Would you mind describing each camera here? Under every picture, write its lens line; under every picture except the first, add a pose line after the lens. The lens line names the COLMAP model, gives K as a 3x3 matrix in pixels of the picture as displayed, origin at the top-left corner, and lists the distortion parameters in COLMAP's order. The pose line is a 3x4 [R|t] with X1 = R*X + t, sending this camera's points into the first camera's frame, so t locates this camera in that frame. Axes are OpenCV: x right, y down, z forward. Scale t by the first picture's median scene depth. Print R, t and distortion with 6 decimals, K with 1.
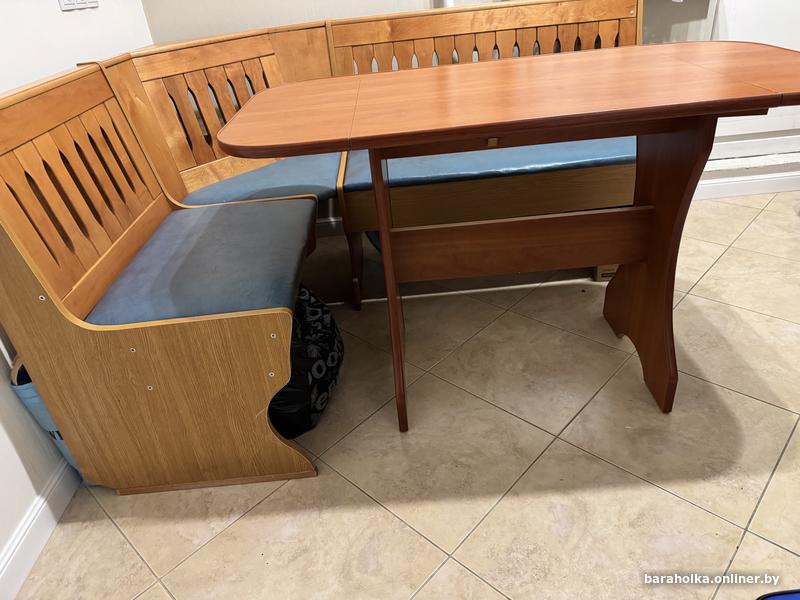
lens RADIAL K [[568.2, 0, 398.5], [0, 568.2, 296.3], [0, 0, 1]] dist [0.069547, -0.088972]
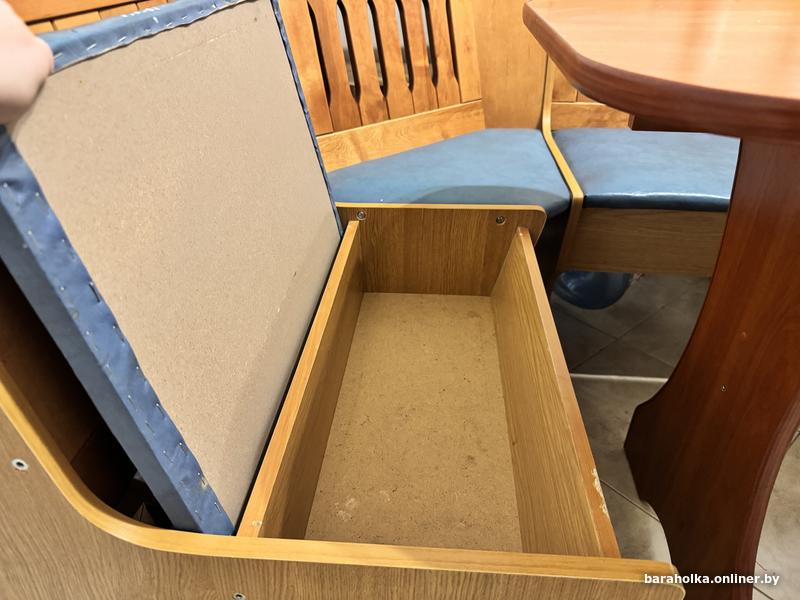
lens RADIAL K [[575.2, 0, 400.9], [0, 575.2, 309.1], [0, 0, 1]] dist [0.002299, 0.000288]
pose [[0.990009, 0.134214, -0.043235, -0.242210], [-0.132372, 0.990268, 0.042974, -0.083809], [0.048582, -0.036821, 0.998140, 0.417214]]
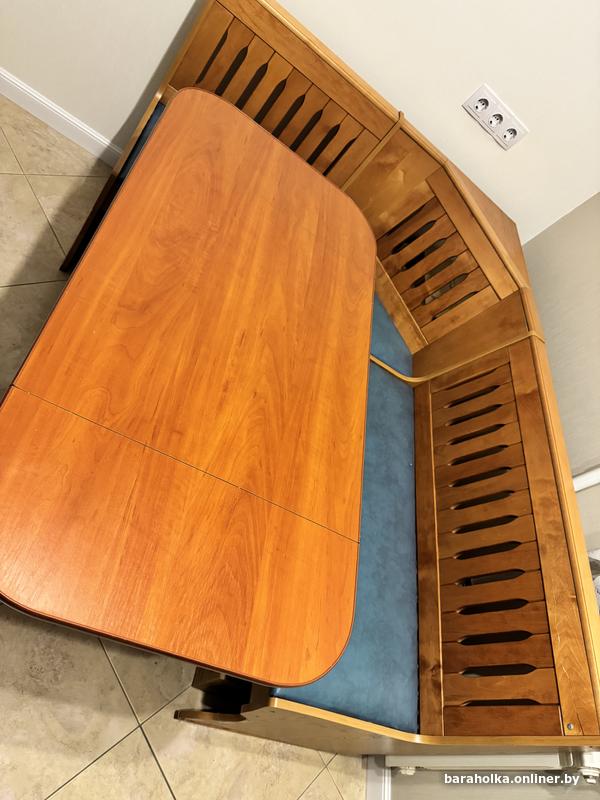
lens RADIAL K [[565.8, 0, 297.5], [0, 565.8, 402.4], [0, 0, 1]] dist [0.096463, -0.132081]
pose [[-0.196547, 0.808035, -0.555381, 0.589850], [-0.903564, 0.070669, 0.422585, -0.583255], [0.380711, 0.584880, 0.716222, 0.335174]]
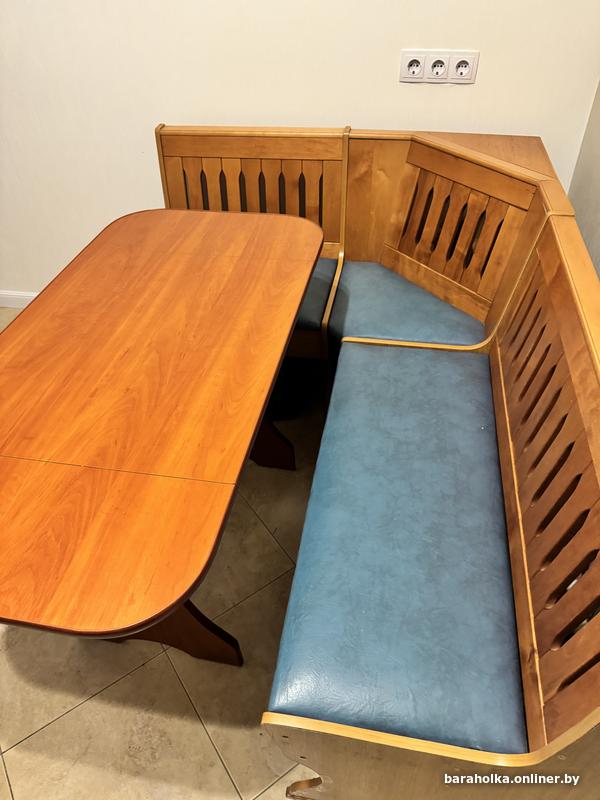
lens RADIAL K [[568.2, 0, 300.0], [0, 568.2, 400.0], [0, 0, 1]] dist [0.069547, -0.088972]
pose [[-0.212490, 0.725749, -0.654321, 0.638648], [-0.447135, 0.523182, 0.725501, -0.826562], [0.868861, 0.446731, 0.213337, 0.776298]]
